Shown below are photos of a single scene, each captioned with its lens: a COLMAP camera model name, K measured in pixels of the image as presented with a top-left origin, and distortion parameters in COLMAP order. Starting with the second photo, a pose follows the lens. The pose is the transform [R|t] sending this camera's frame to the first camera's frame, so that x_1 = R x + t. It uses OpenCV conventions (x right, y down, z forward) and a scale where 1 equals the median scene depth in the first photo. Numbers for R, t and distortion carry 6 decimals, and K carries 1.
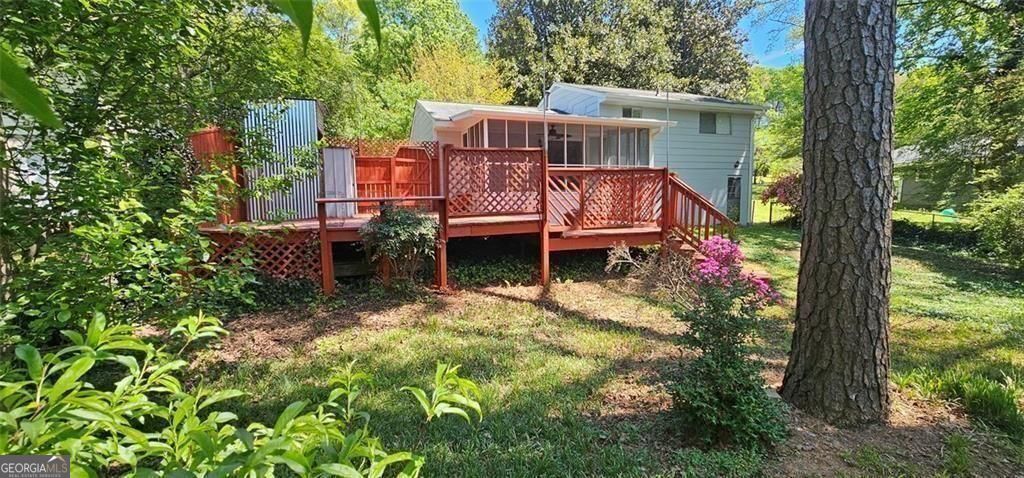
lens RADIAL K [[415.7, 0, 512.0], [0, 415.7, 239.0], [0, 0, 1]] dist [-0.001277, -0.000106]
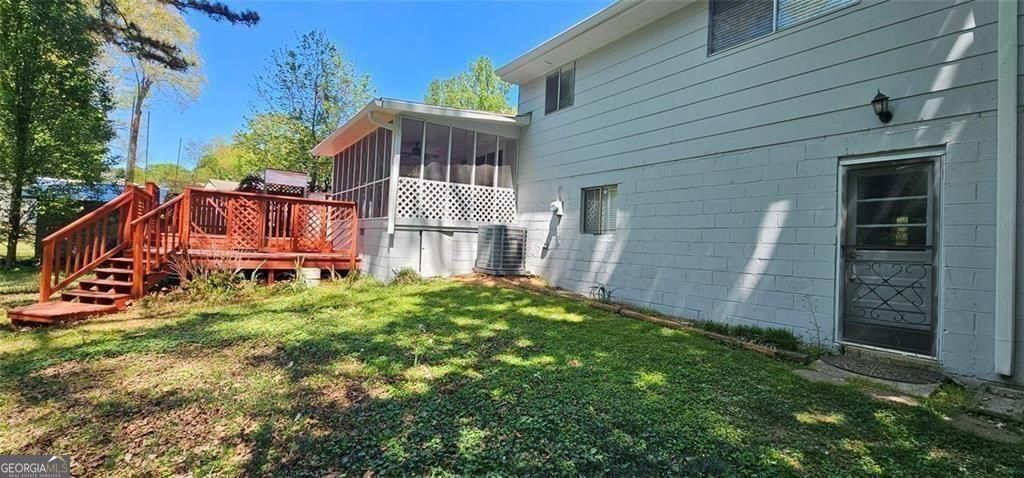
lens RADIAL K [[415.7, 0, 512.0], [0, 415.7, 239.0], [0, 0, 1]] dist [-0.001277, -0.000106]
pose [[0.274780, 0.011876, -0.961434, 0.999558], [-0.143169, 0.989282, -0.028698, -0.091195], [0.950788, 0.145534, 0.273535, 1.032509]]
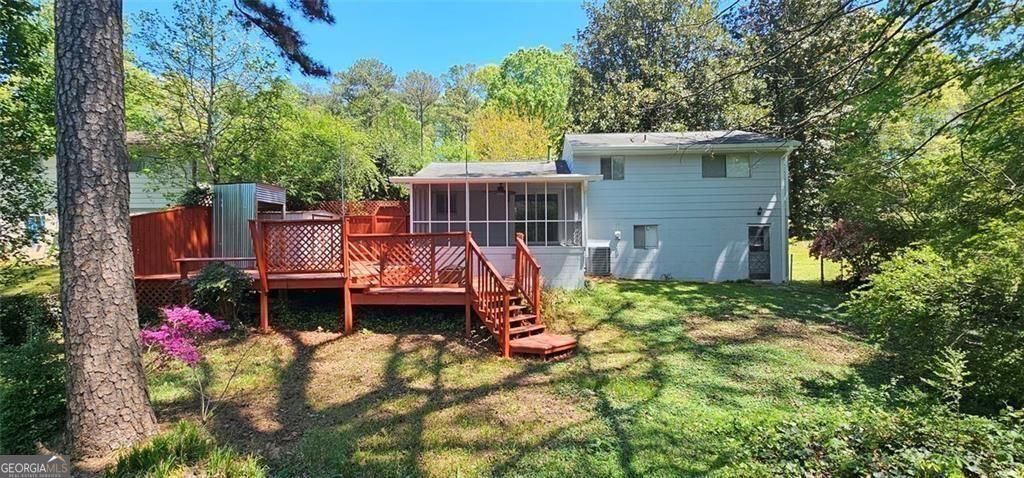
lens RADIAL K [[415.7, 0, 512.0], [0, 415.7, 239.0], [0, 0, 1]] dist [-0.001277, -0.000106]
pose [[0.922668, 0.006090, -0.385547, 0.561189], [-0.041399, 0.995660, -0.083347, -0.044428], [0.383366, 0.092863, 0.918916, 0.049266]]
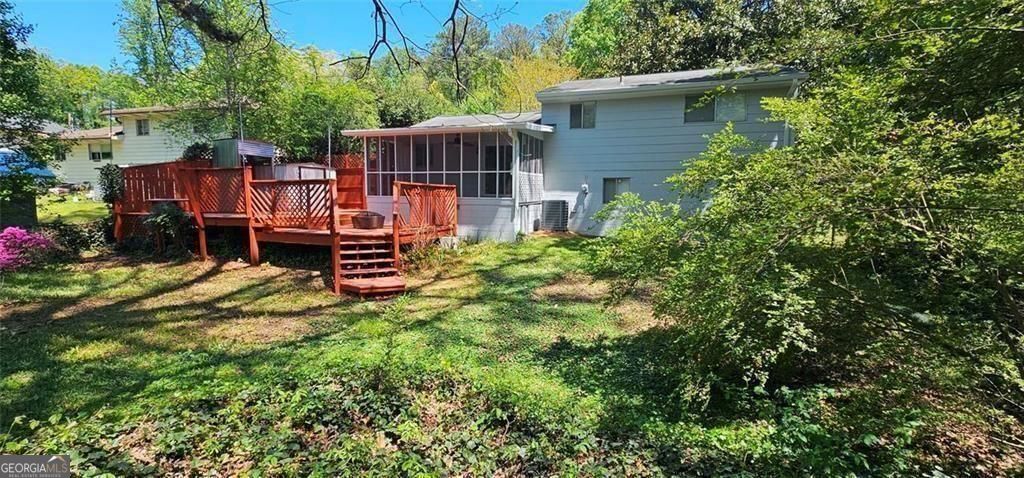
lens RADIAL K [[415.7, 0, 512.0], [0, 415.7, 239.0], [0, 0, 1]] dist [-0.001277, -0.000106]
pose [[0.776185, 0.084403, -0.624831, 0.945545], [-0.080829, 0.996143, 0.034152, -0.054500], [0.625303, 0.023996, 0.780013, 0.271260]]
